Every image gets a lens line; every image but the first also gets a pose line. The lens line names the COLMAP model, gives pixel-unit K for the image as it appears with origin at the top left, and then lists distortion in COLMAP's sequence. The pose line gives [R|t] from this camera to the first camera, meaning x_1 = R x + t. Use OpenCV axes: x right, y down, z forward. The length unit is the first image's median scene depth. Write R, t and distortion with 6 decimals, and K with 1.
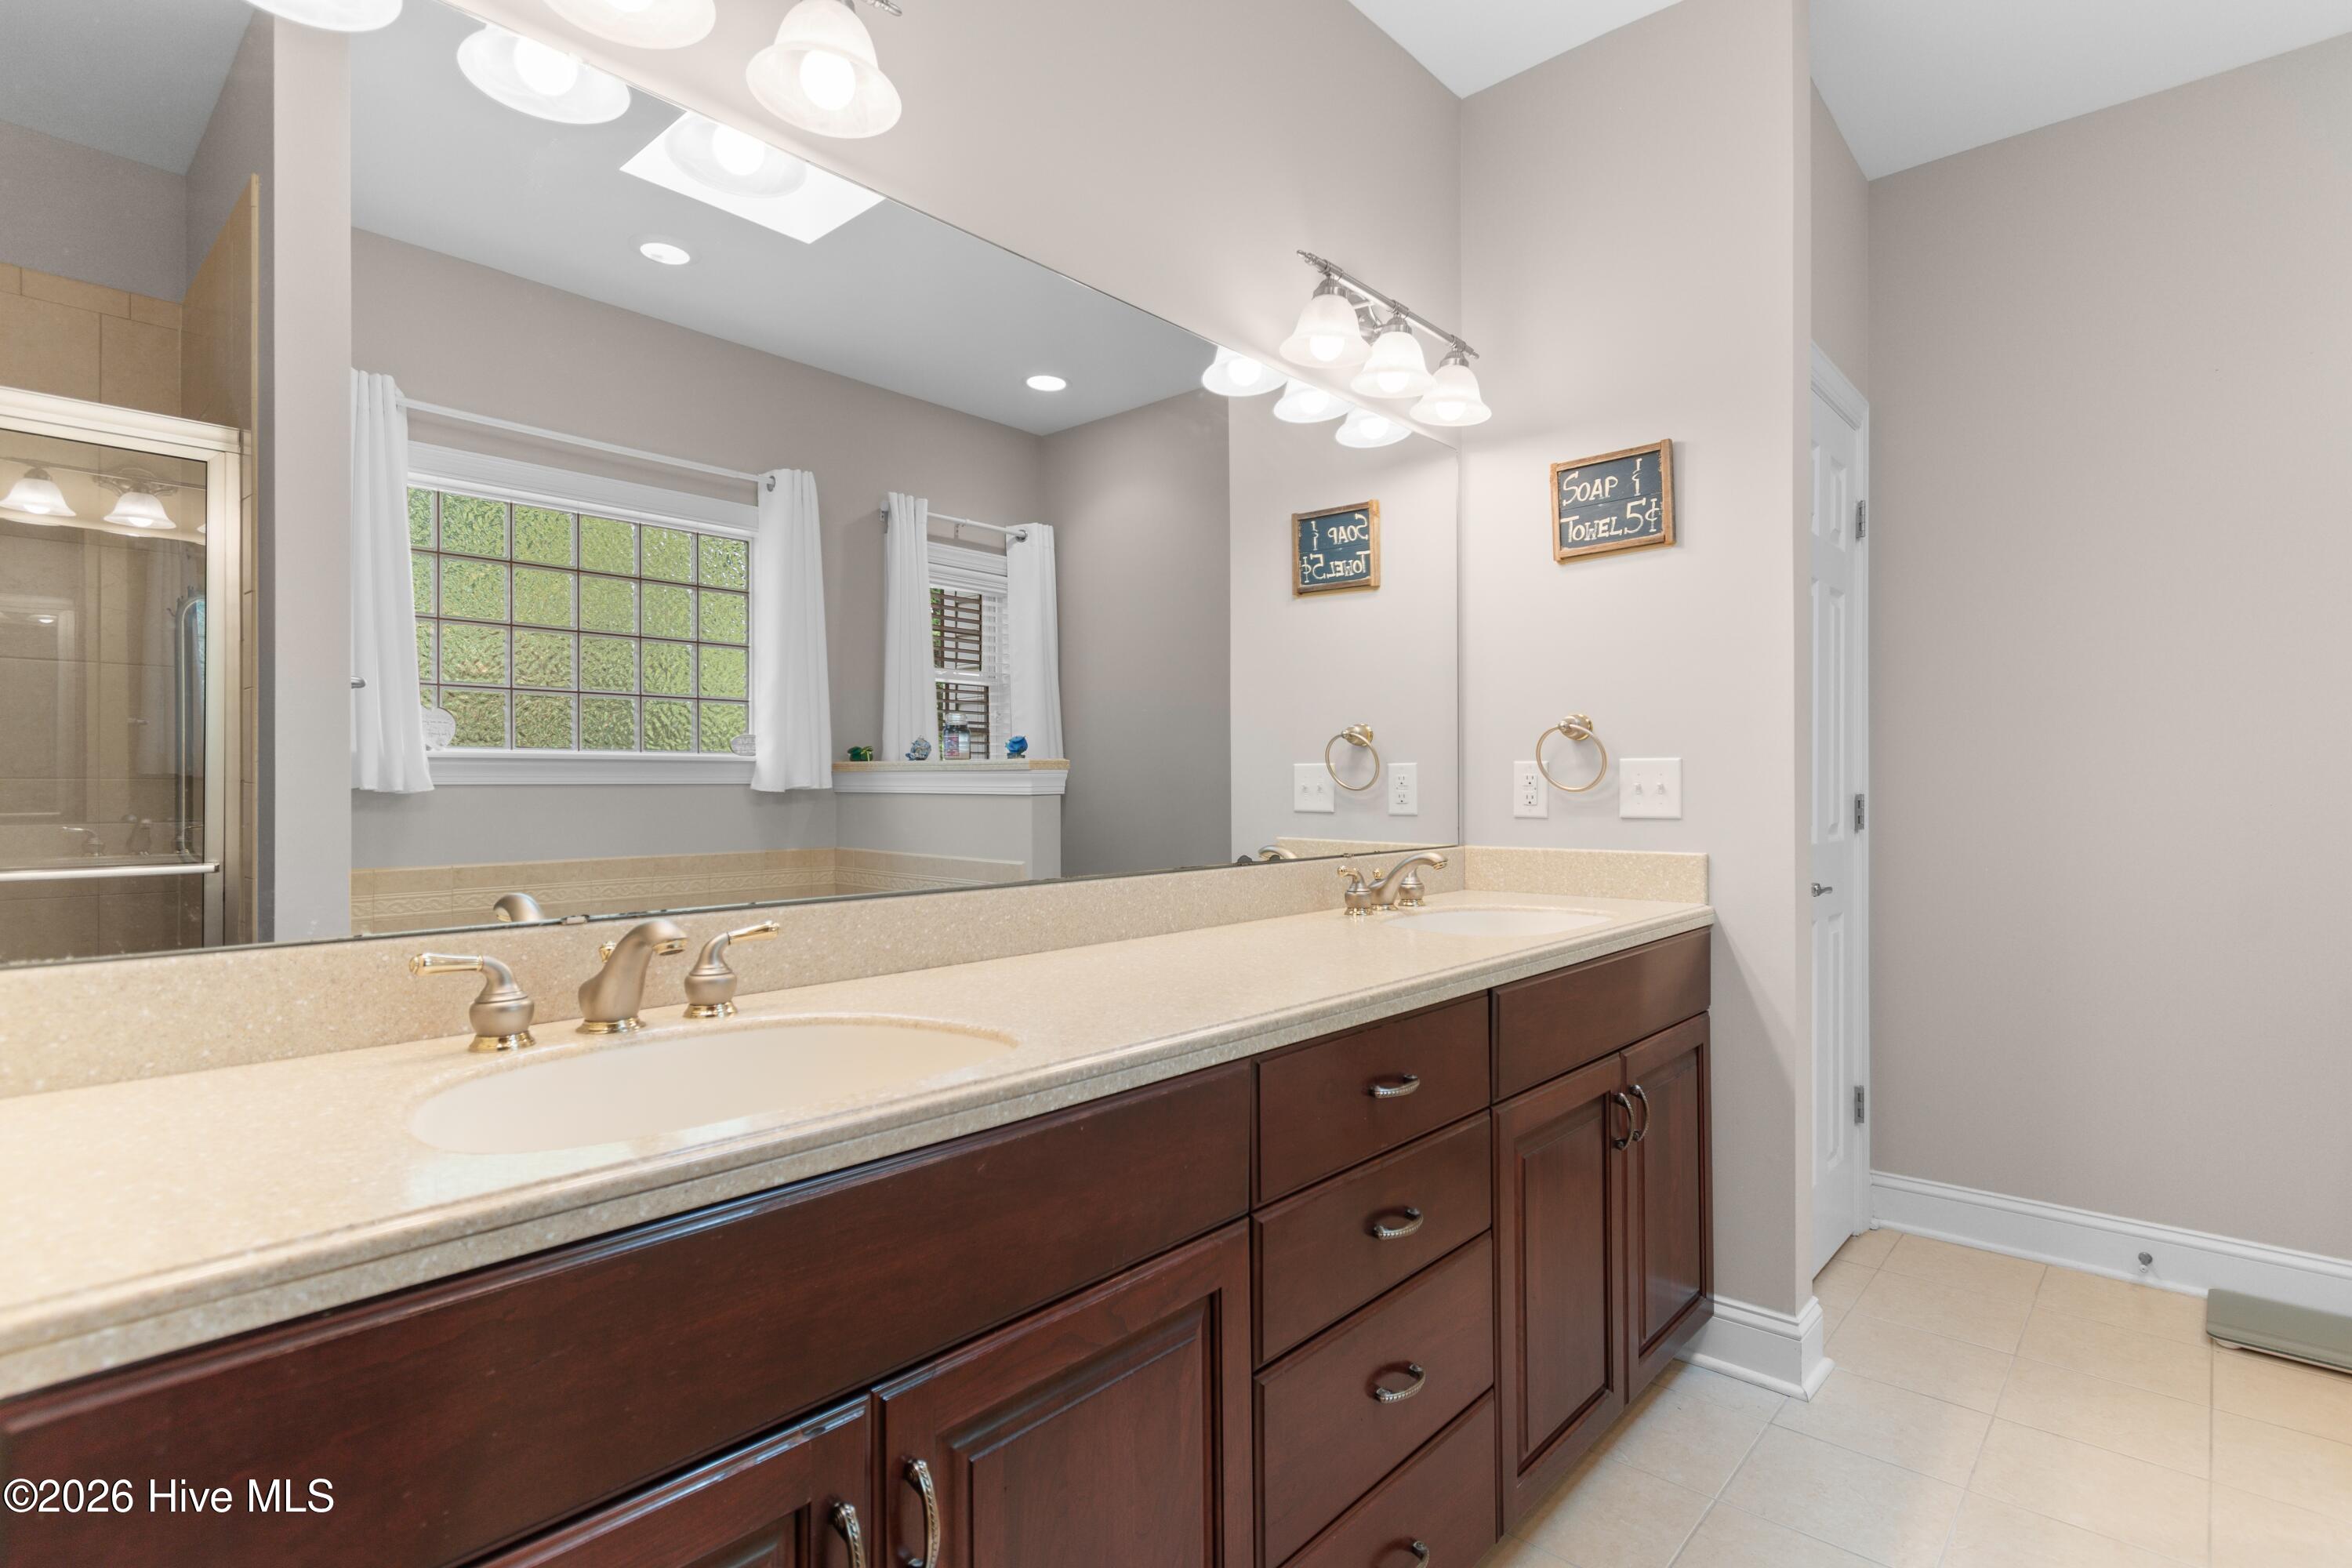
lens RADIAL K [[1180.2, 0, 1173.5], [0, 1180.2, 780.8], [0, 0, 1]] dist [0.011292, -0.000709]
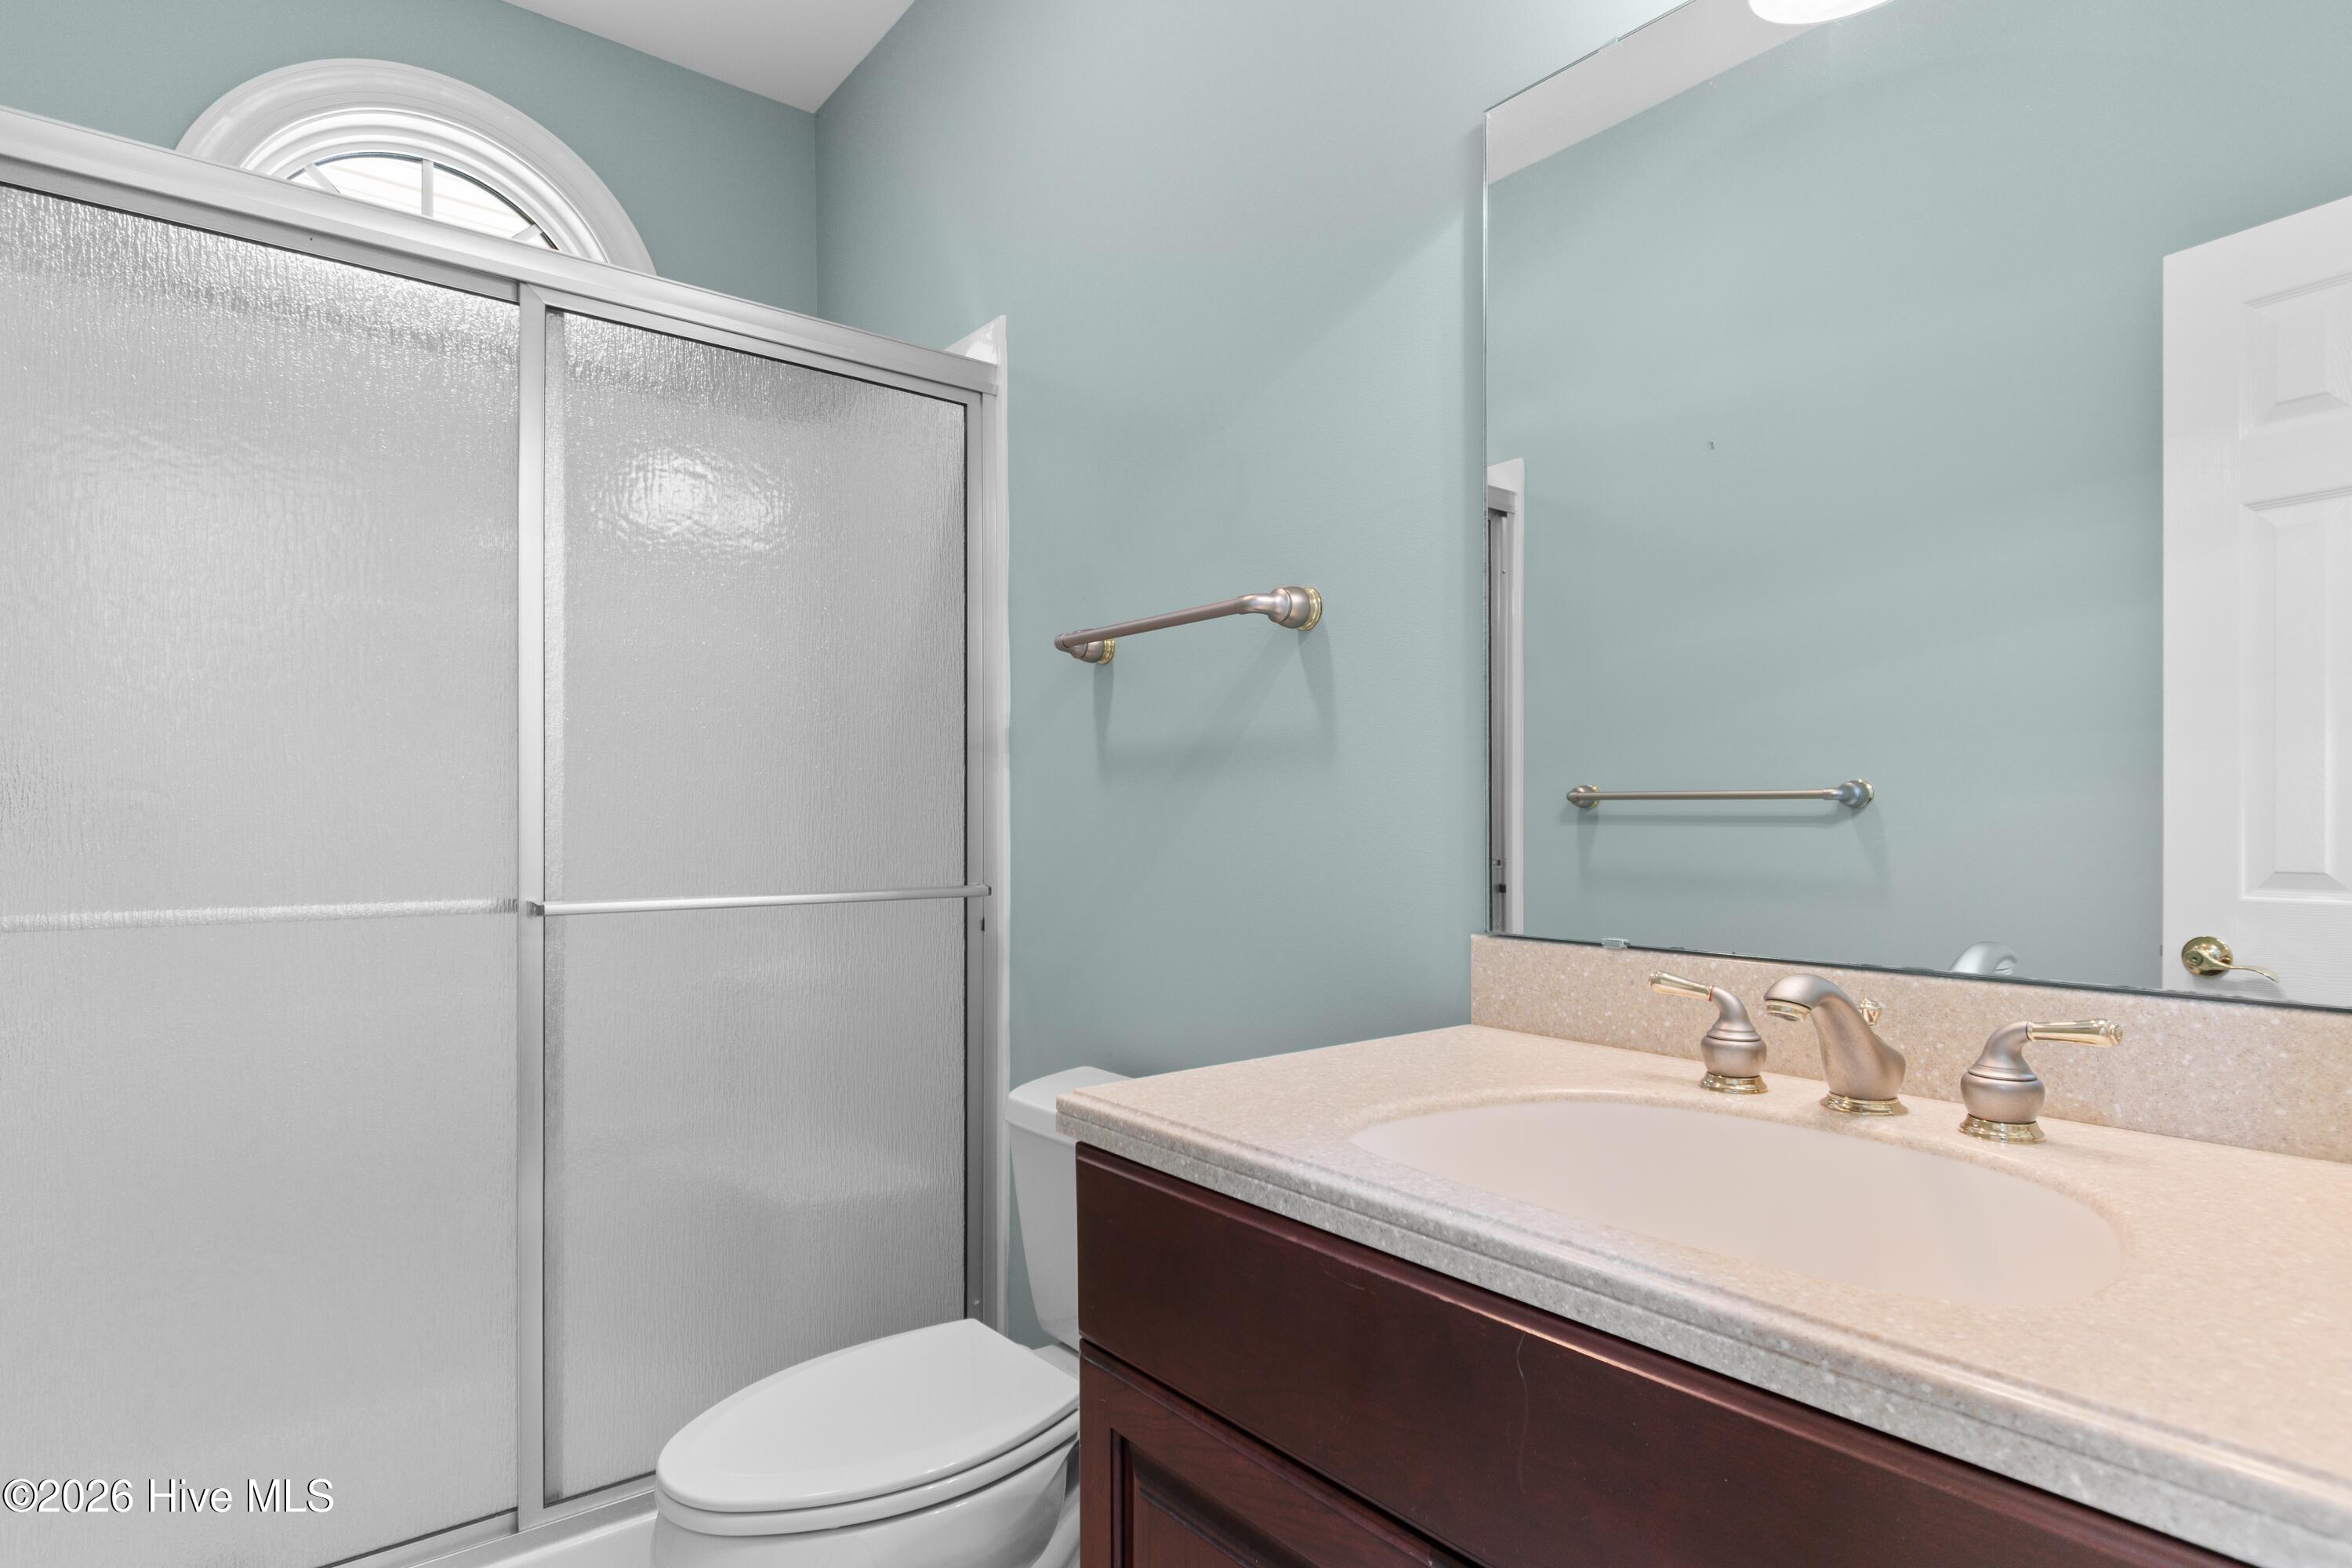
lens RADIAL K [[1265.6, 0, 1174.6], [0, 1265.6, 795.7], [0, 0, 1]] dist [0.009904, 0.001795]
pose [[-0.181095, -0.002114, -0.983463, 0.588684], [0.008574, 0.999956, -0.003728, -0.004181], [0.983428, -0.009107, -0.181069, 0.914153]]
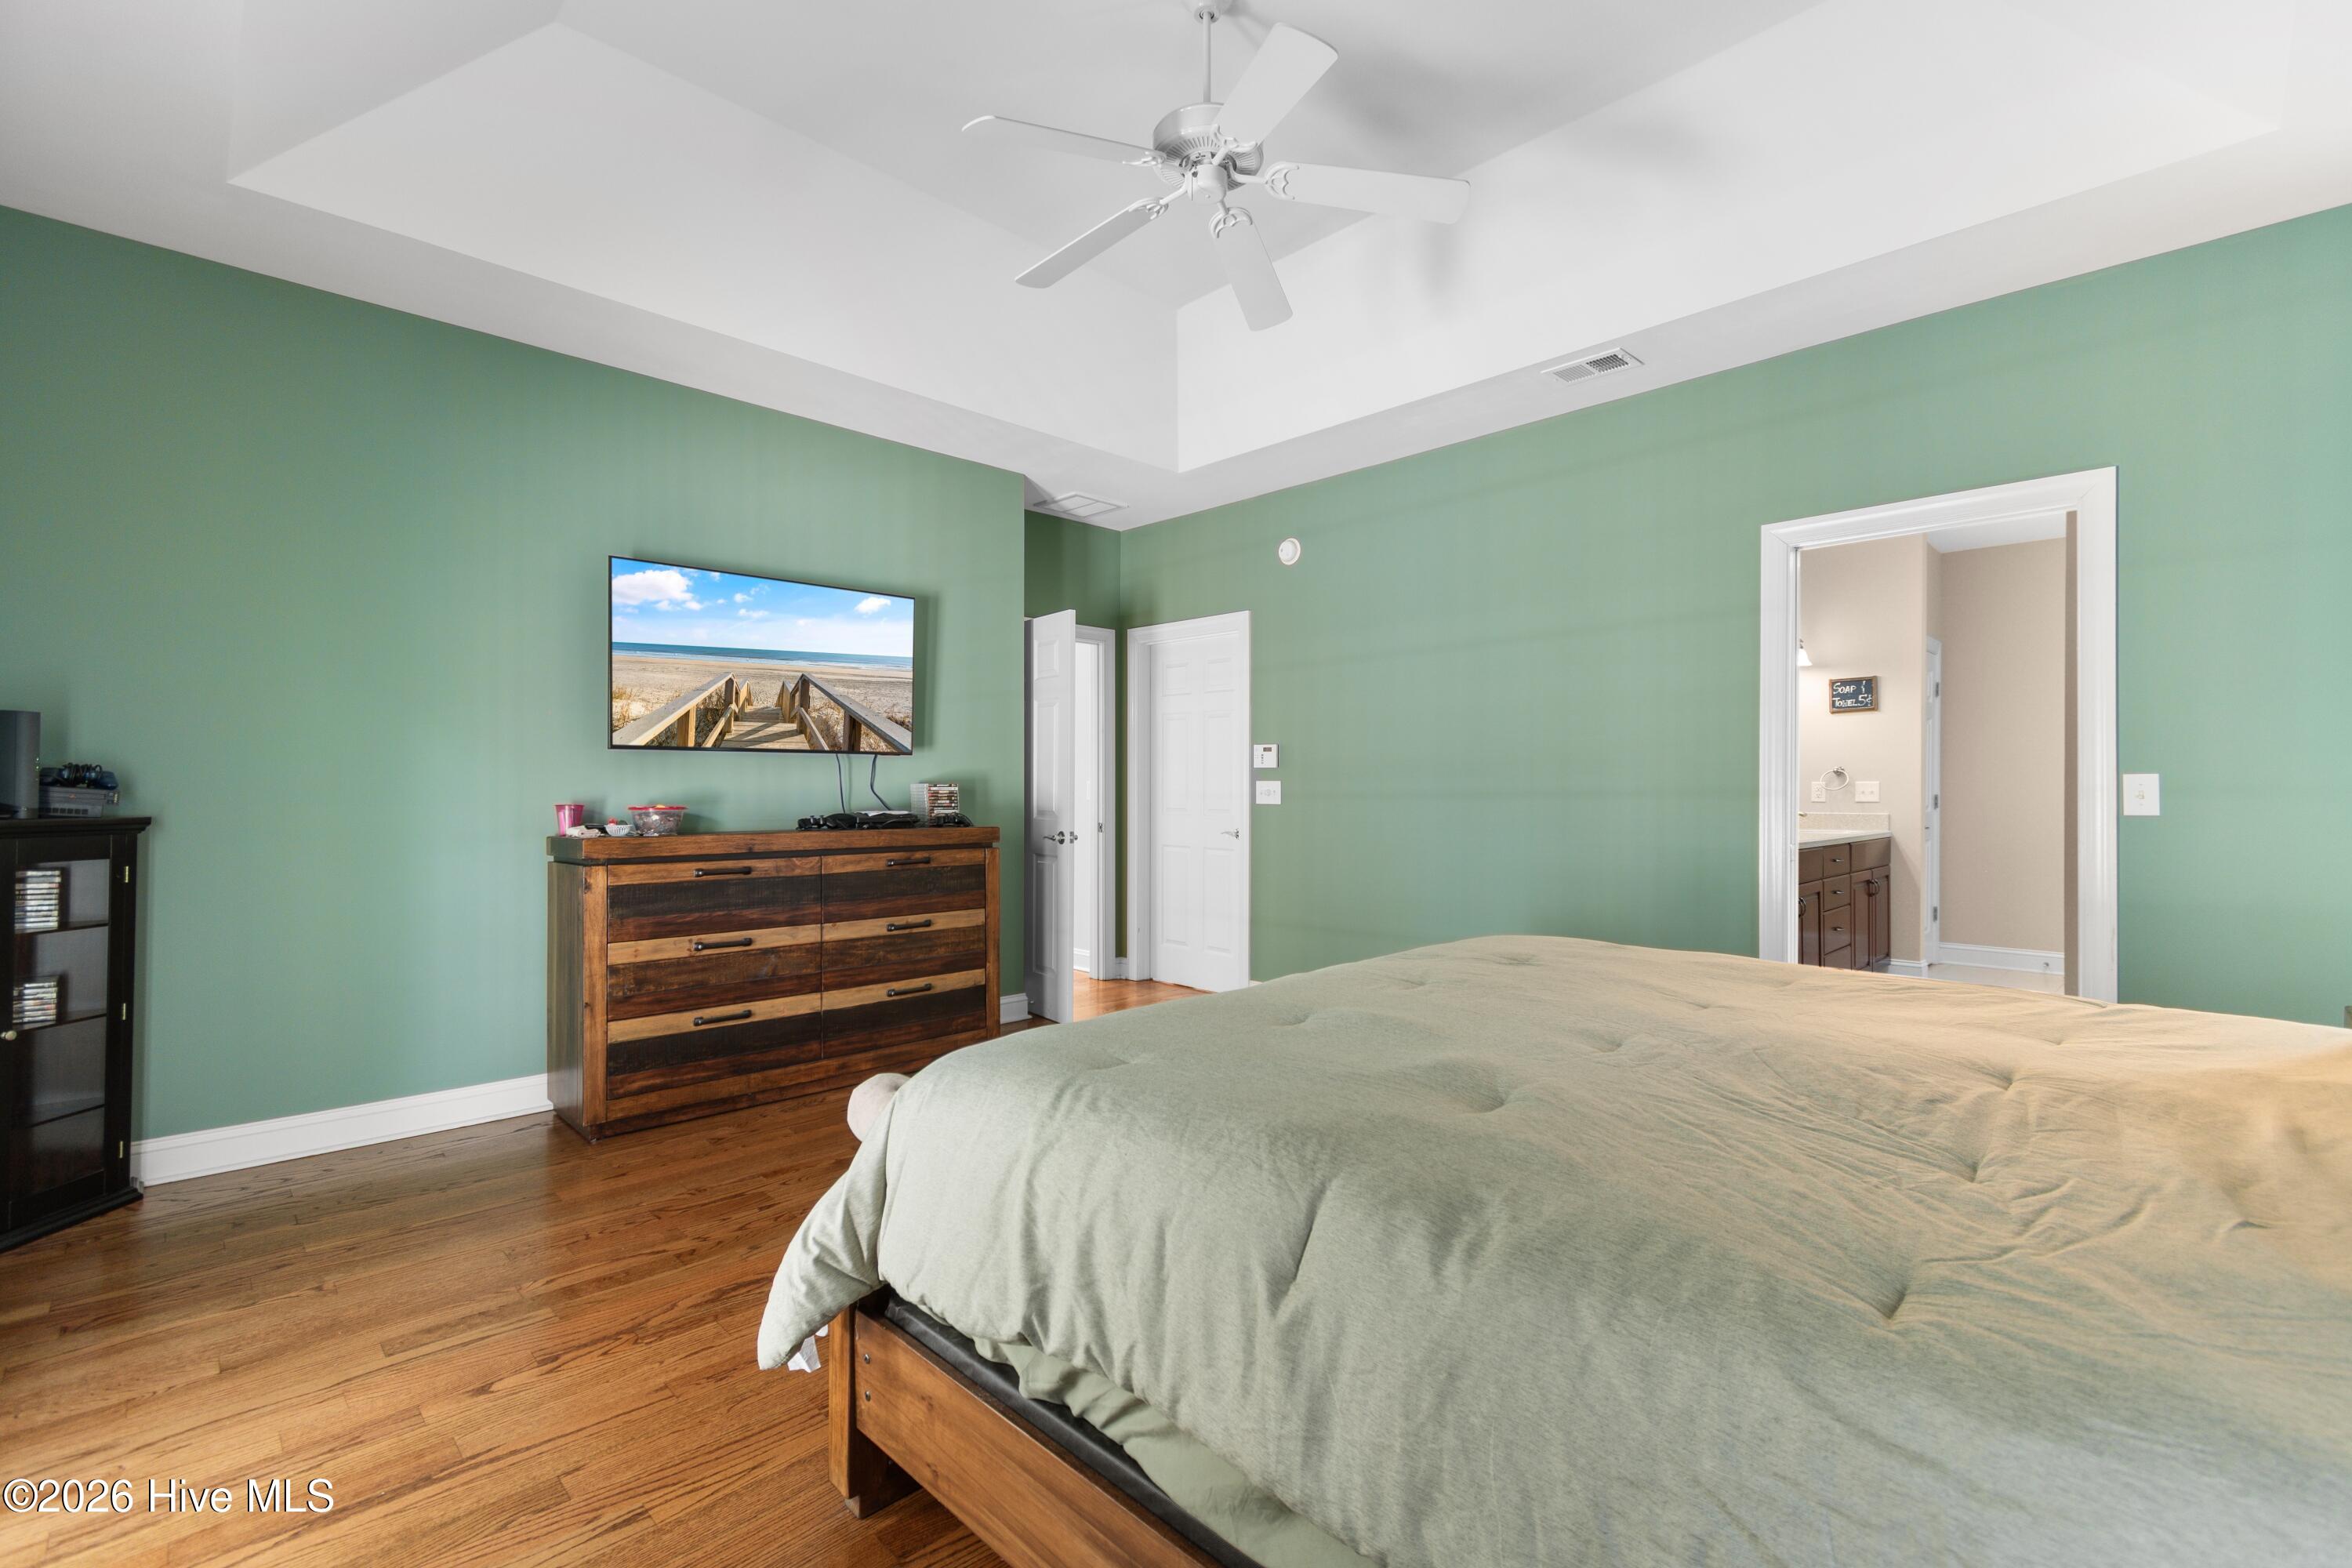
lens RADIAL K [[1064.9, 0, 1179.3], [0, 1064.9, 783.6], [0, 0, 1]] dist [-0.002698, 0.000585]
pose [[0.997696, 0.007219, -0.067464, -1.136097], [-0.007102, 0.999973, 0.001970, -0.007488], [0.067477, -0.001487, 0.997720, -1.775430]]
